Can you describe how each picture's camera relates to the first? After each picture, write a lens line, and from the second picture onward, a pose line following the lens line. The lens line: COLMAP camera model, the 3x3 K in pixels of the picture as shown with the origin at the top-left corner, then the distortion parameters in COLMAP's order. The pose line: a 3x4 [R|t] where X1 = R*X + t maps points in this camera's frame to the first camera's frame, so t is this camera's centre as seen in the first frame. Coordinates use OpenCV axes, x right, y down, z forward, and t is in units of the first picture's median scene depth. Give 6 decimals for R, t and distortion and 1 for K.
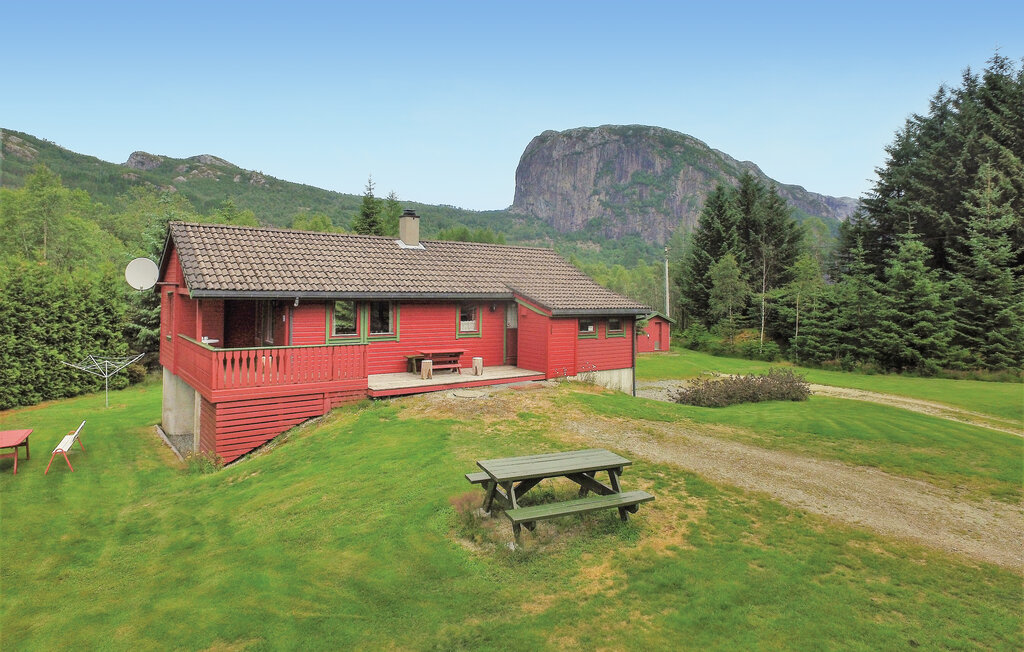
lens RADIAL K [[583.7, 0, 511.2], [0, 583.7, 286.0], [0, 0, 1]] dist [0.000361, 0.000574]
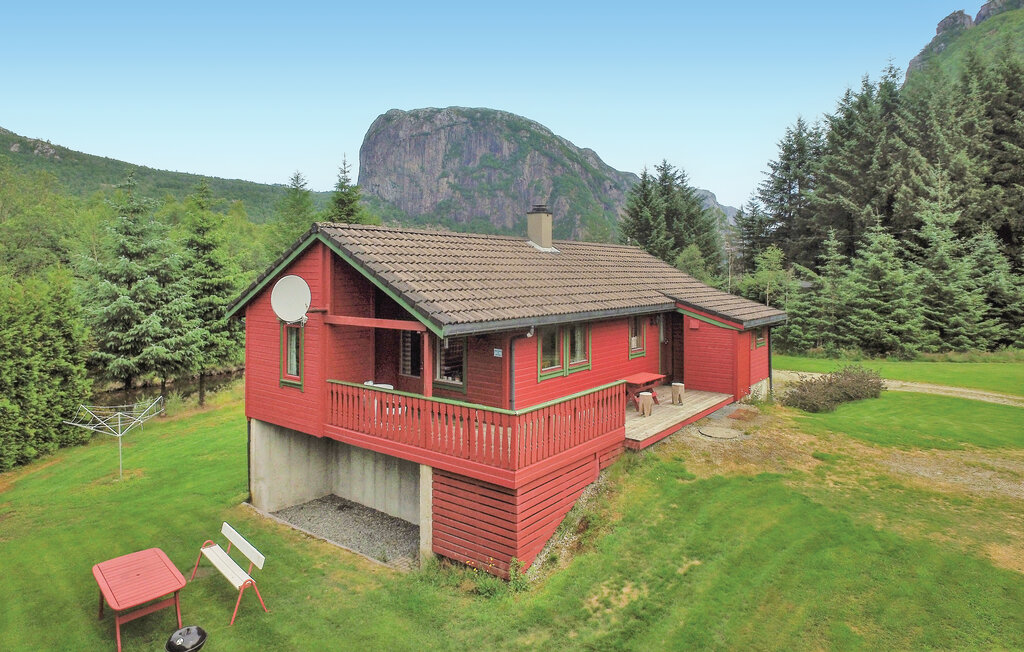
lens RADIAL K [[598.0, 0, 510.9], [0, 598.0, 265.7], [0, 0, 1]] dist [-0.001234, 0.002499]
pose [[0.968279, -0.013935, 0.249482, -0.254154], [0.015835, 0.999859, -0.005614, -0.023296], [-0.249368, 0.009386, 0.968363, 0.111141]]
